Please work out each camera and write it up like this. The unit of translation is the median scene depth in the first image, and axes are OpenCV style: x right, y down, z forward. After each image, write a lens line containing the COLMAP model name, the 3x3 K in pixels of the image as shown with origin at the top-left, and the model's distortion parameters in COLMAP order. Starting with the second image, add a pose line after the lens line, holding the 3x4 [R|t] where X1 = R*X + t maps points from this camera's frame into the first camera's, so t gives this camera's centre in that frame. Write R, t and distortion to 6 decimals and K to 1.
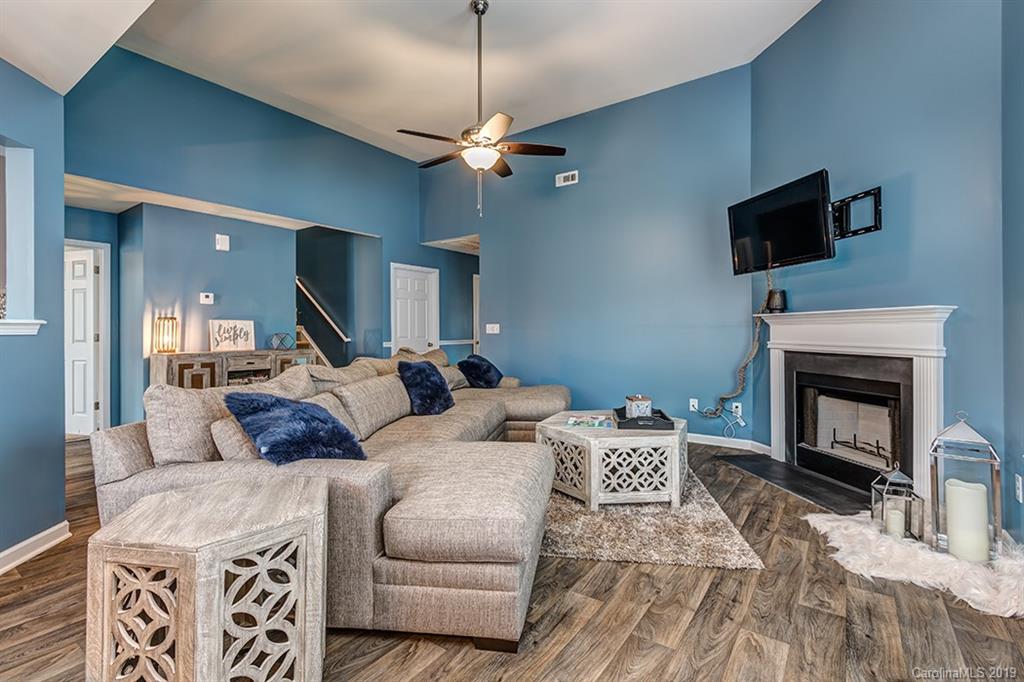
lens RADIAL K [[474.9, 0, 495.5], [0, 474.9, 332.7], [0, 0, 1]] dist [-0.004138, -0.000711]
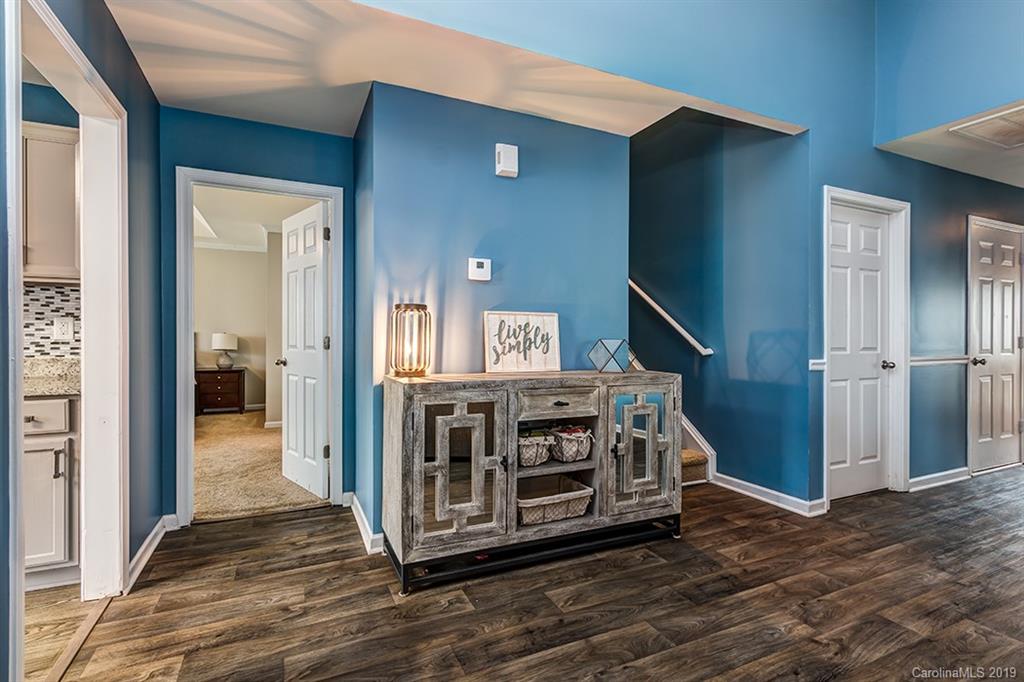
lens RADIAL K [[468.6, 0, 482.3], [0, 468.6, 339.0], [0, 0, 1]] dist [0.010986, -0.000885]
pose [[0.860027, 0.010157, -0.510148, -0.347977], [-0.008673, 0.999948, 0.005287, 0.000304], [0.510175, -0.000122, 0.860070, 0.567108]]
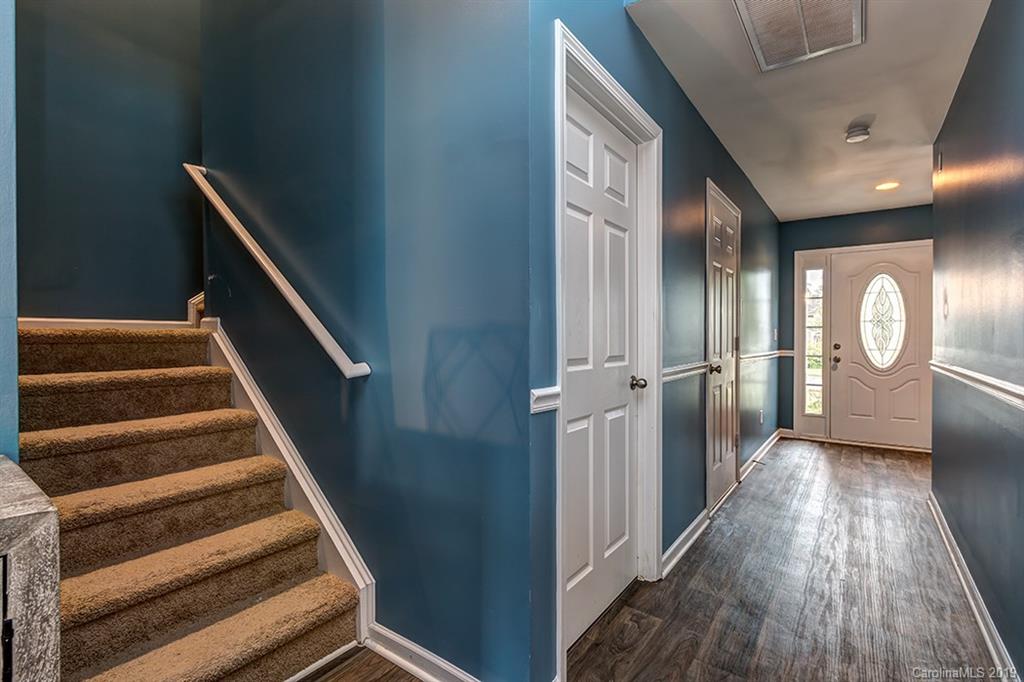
lens RADIAL K [[468.6, 0, 508.6], [0, 468.6, 344.0], [0, 0, 1]] dist [0.010986, -0.000885]
pose [[0.999980, 0.006338, -0.000414, -0.310134], [-0.006333, 0.999924, 0.010593, -0.002339], [0.000482, -0.010590, 0.999944, 1.008137]]
